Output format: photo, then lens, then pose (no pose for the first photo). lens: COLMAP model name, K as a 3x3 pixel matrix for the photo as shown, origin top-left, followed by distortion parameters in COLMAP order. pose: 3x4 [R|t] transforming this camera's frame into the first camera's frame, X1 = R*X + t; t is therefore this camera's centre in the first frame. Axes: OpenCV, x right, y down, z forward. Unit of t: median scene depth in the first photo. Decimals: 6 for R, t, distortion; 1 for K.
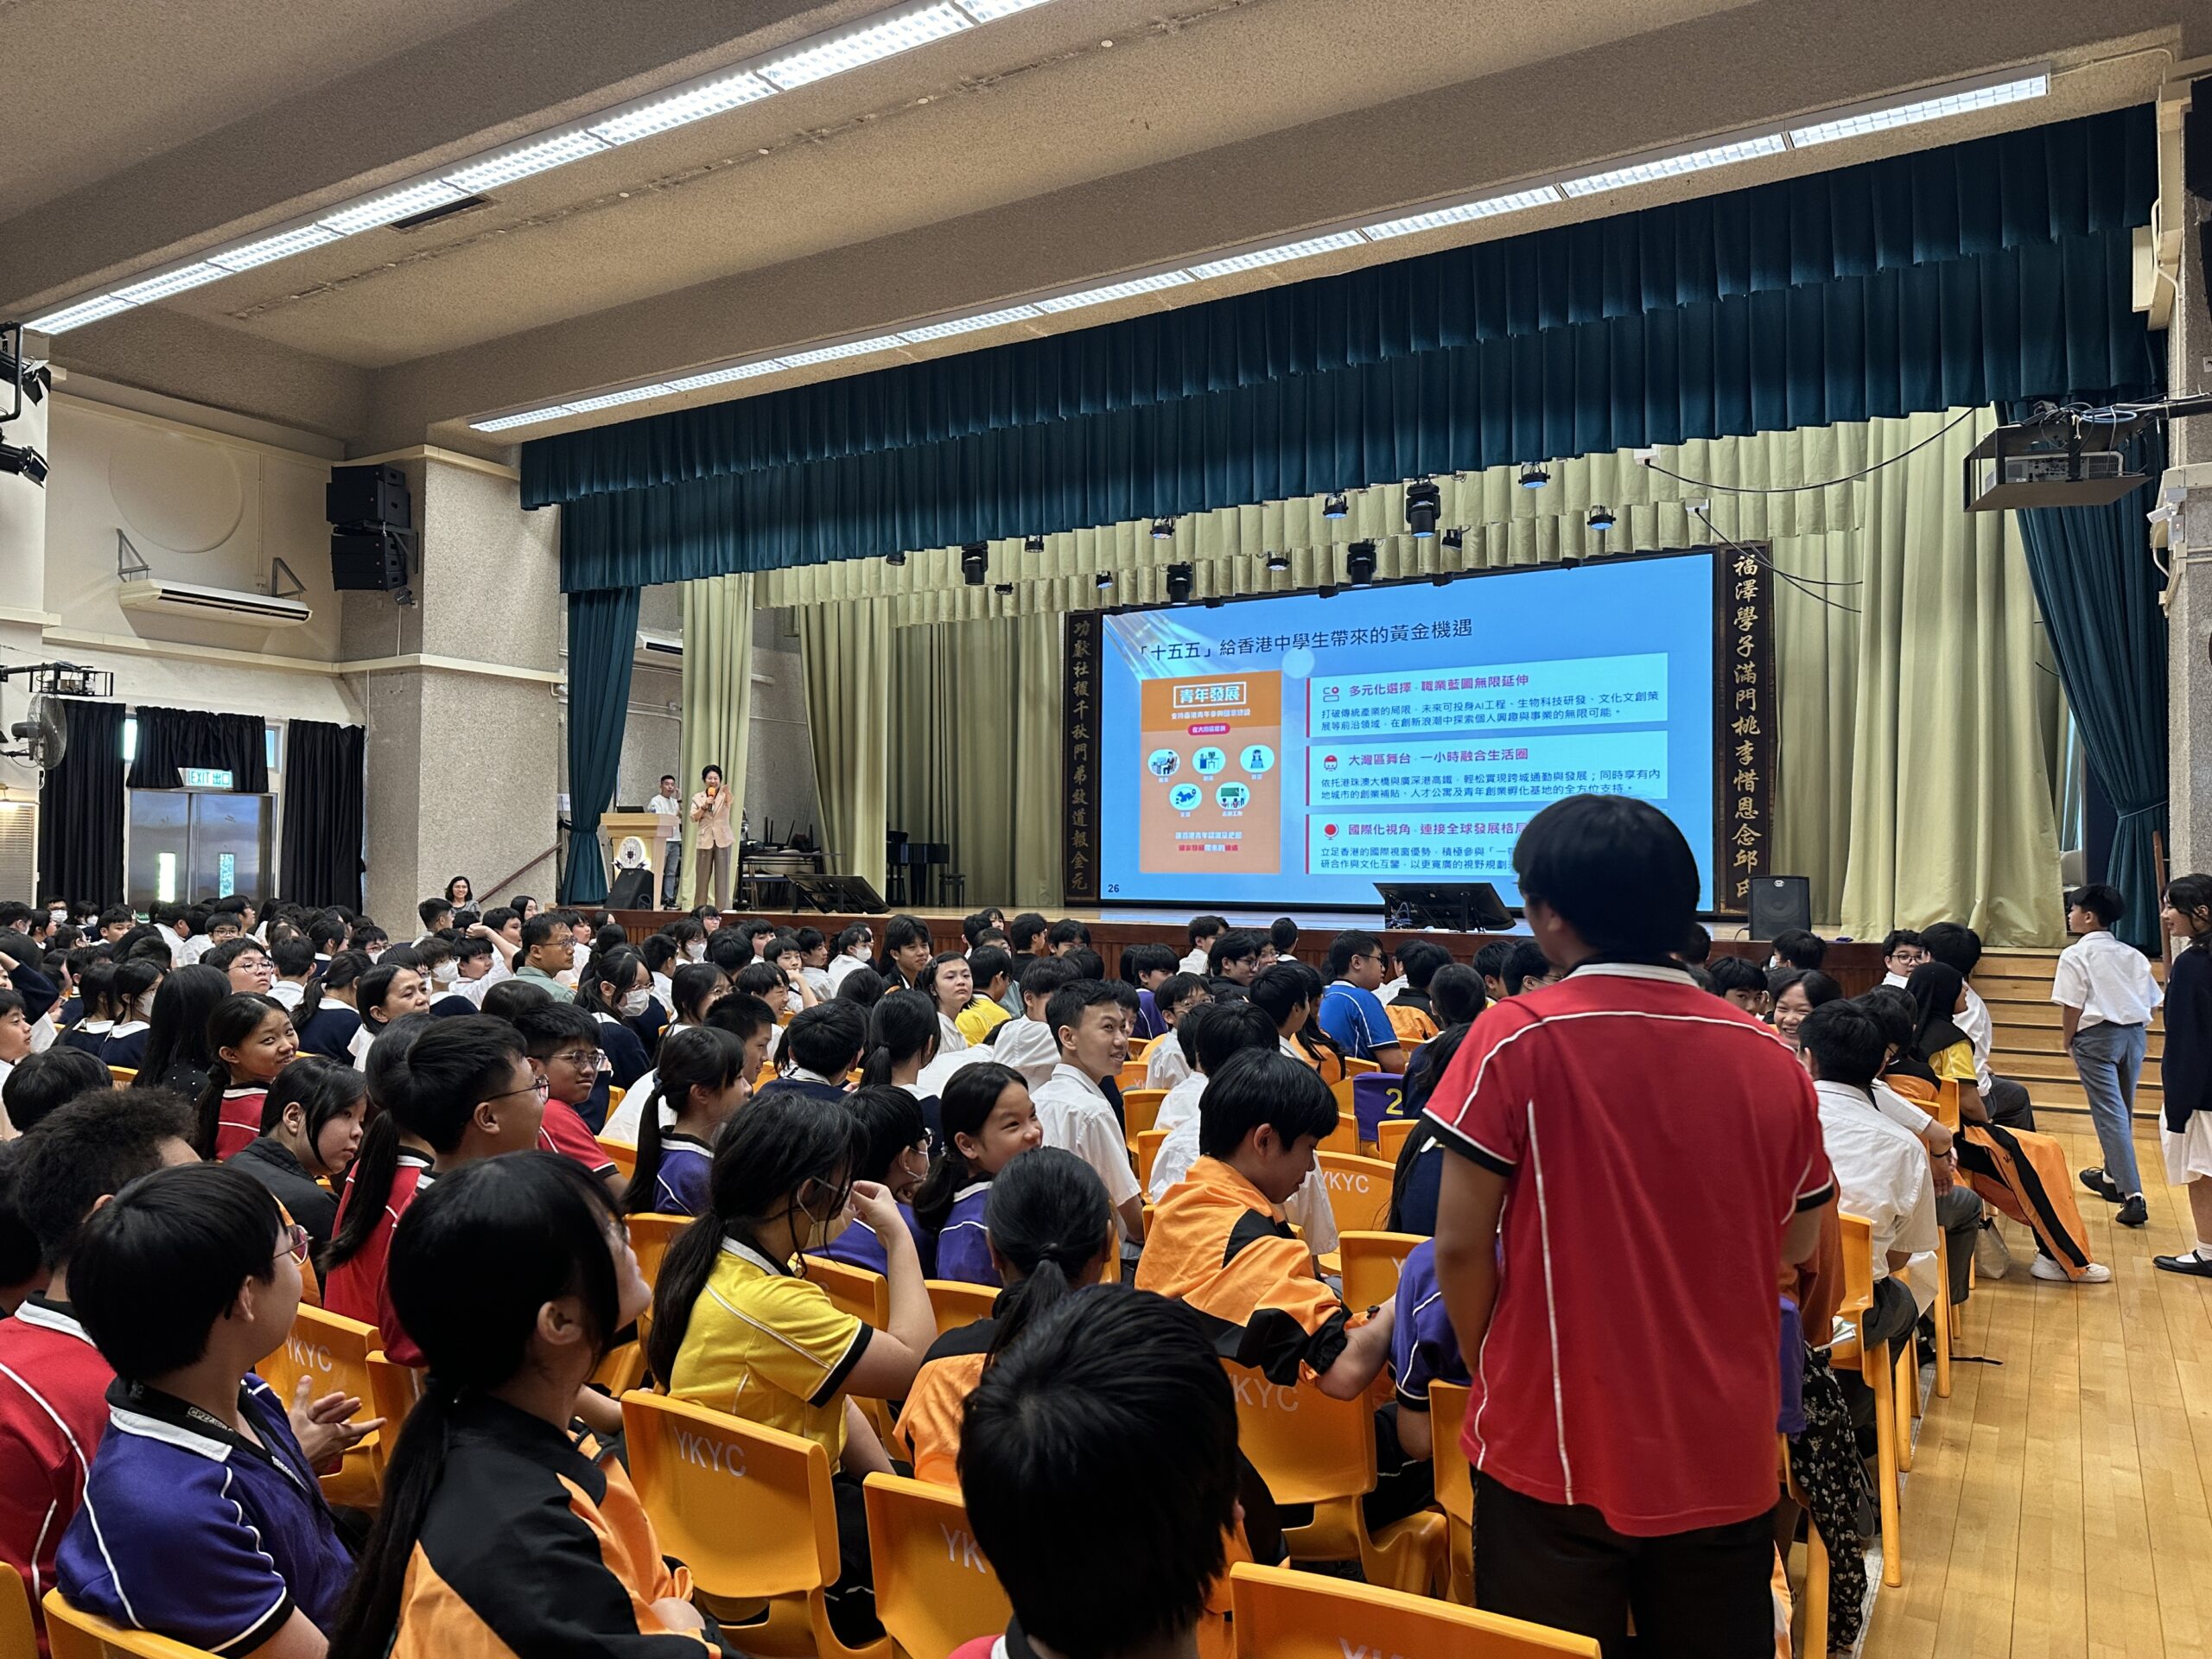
lens RADIAL K [[1529.9, 0, 1106.0], [0, 1529.9, 829.5], [0, 0, 1]] dist [0.005351, 0.000742]
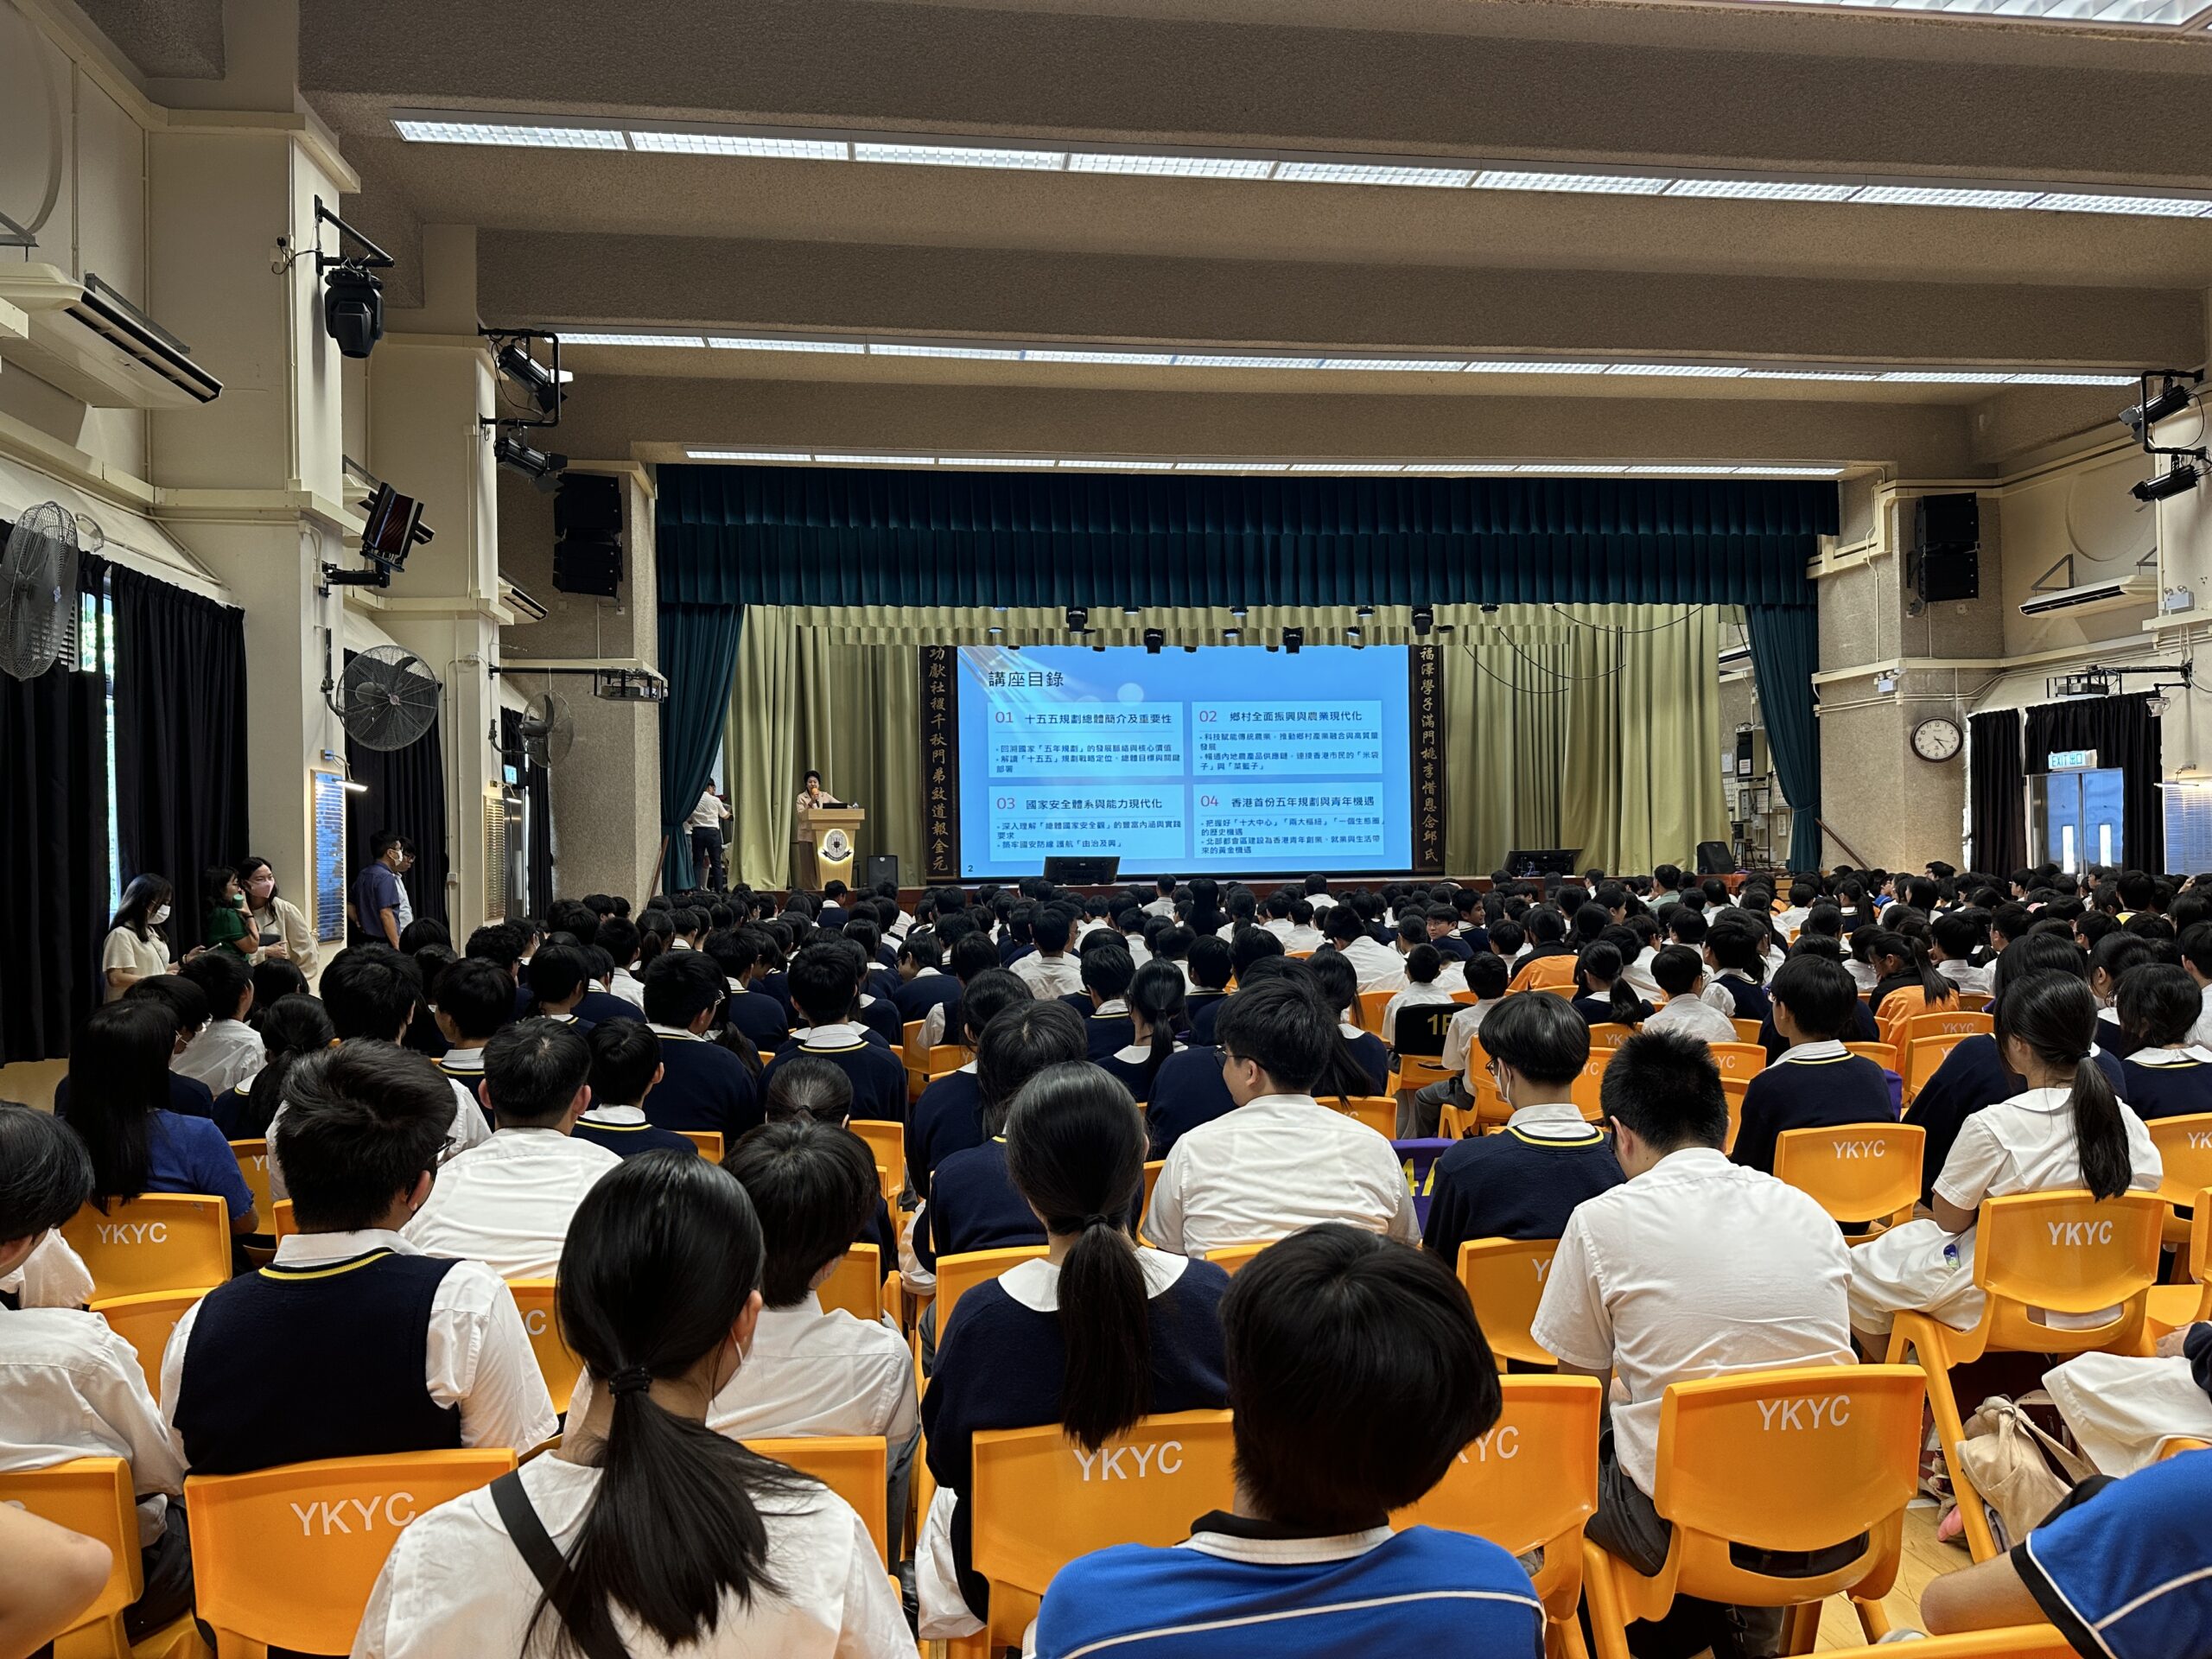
lens RADIAL K [[1529.9, 0, 1106.0], [0, 1529.9, 829.5], [0, 0, 1]] dist [0.005351, 0.000742]
pose [[0.765752, -0.009276, 0.643070, -0.765672], [0.004849, 0.999951, 0.008650, -0.003166], [-0.643118, -0.003505, 0.765759, -0.011547]]
